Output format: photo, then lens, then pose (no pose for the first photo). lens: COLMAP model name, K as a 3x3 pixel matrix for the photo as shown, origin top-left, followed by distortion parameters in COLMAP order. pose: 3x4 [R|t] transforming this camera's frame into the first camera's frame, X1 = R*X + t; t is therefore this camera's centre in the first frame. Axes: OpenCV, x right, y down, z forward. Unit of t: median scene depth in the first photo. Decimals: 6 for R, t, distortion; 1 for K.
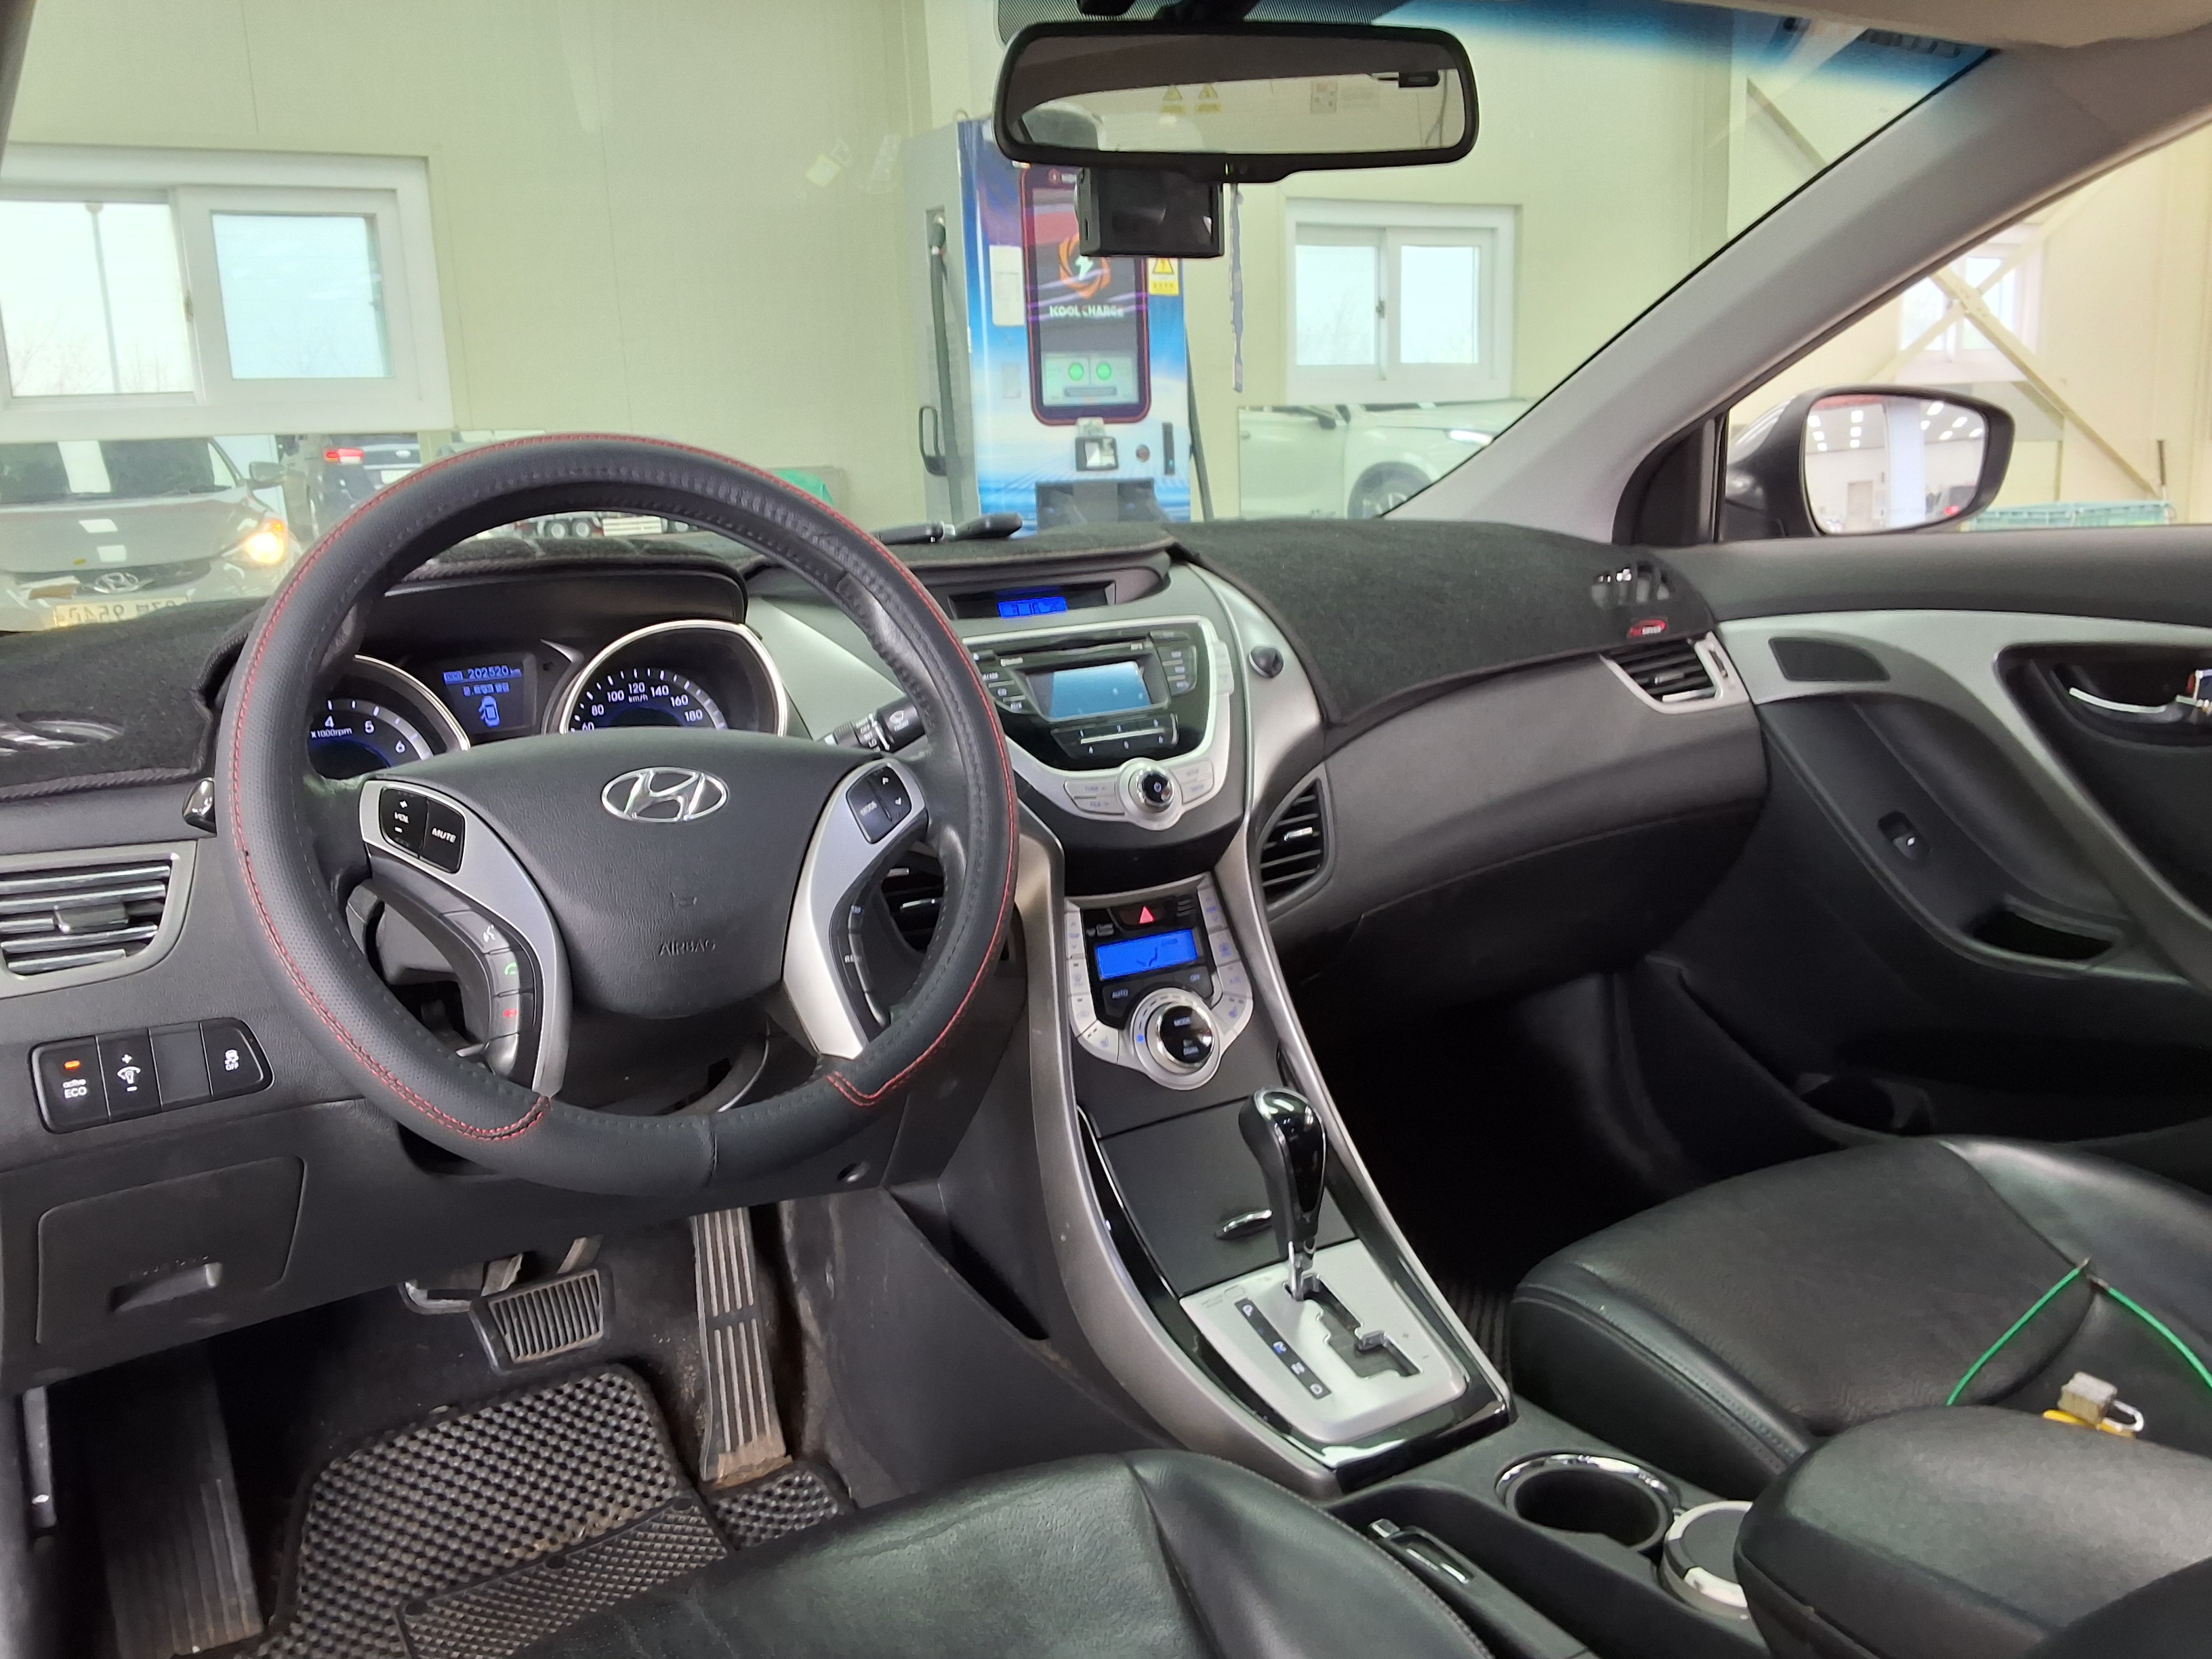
lens RADIAL K [[1794.2, 0, 1086.4], [0, 1794.2, 823.1], [0, 0, 1]] dist [0.091581, -0.122411]
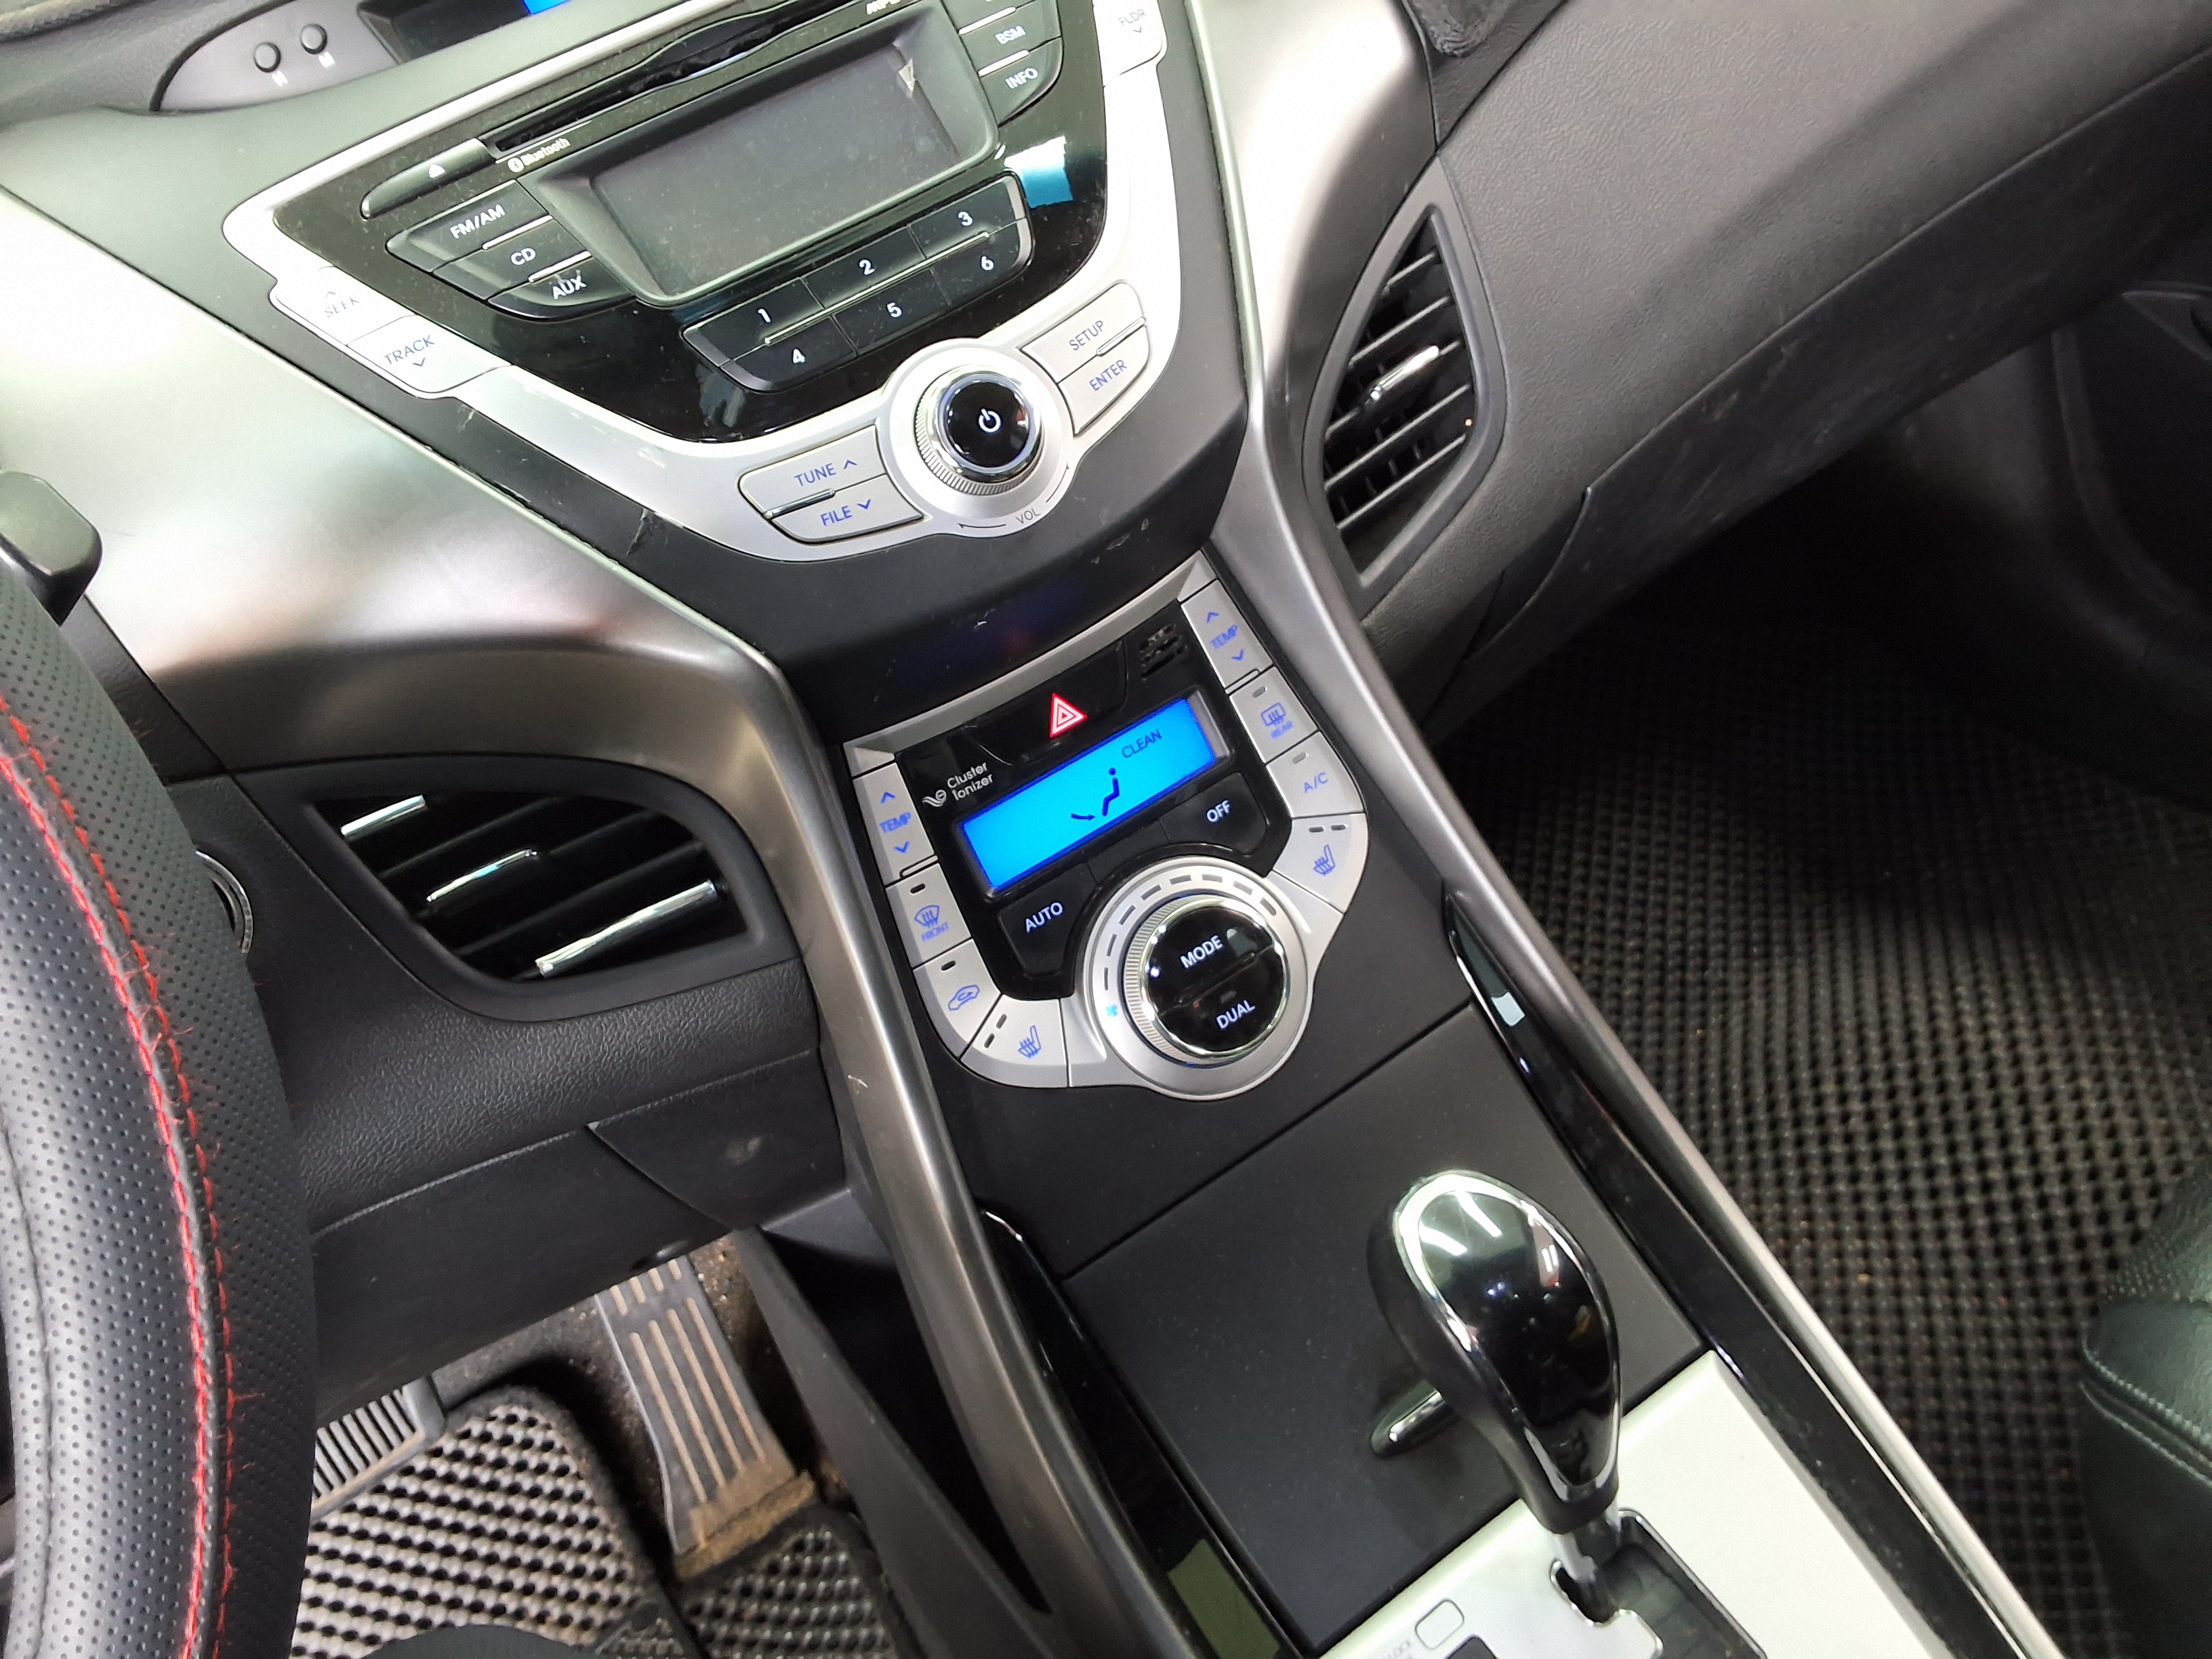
lens RADIAL K [[1794.2, 0, 1086.4], [0, 1794.2, 823.1], [0, 0, 1]] dist [0.091581, -0.122411]
pose [[0.965392, -0.204311, -0.162097, 0.093722], [0.249781, 0.903095, 0.349327, -0.064089], [0.075018, -0.377726, 0.922873, 0.573901]]
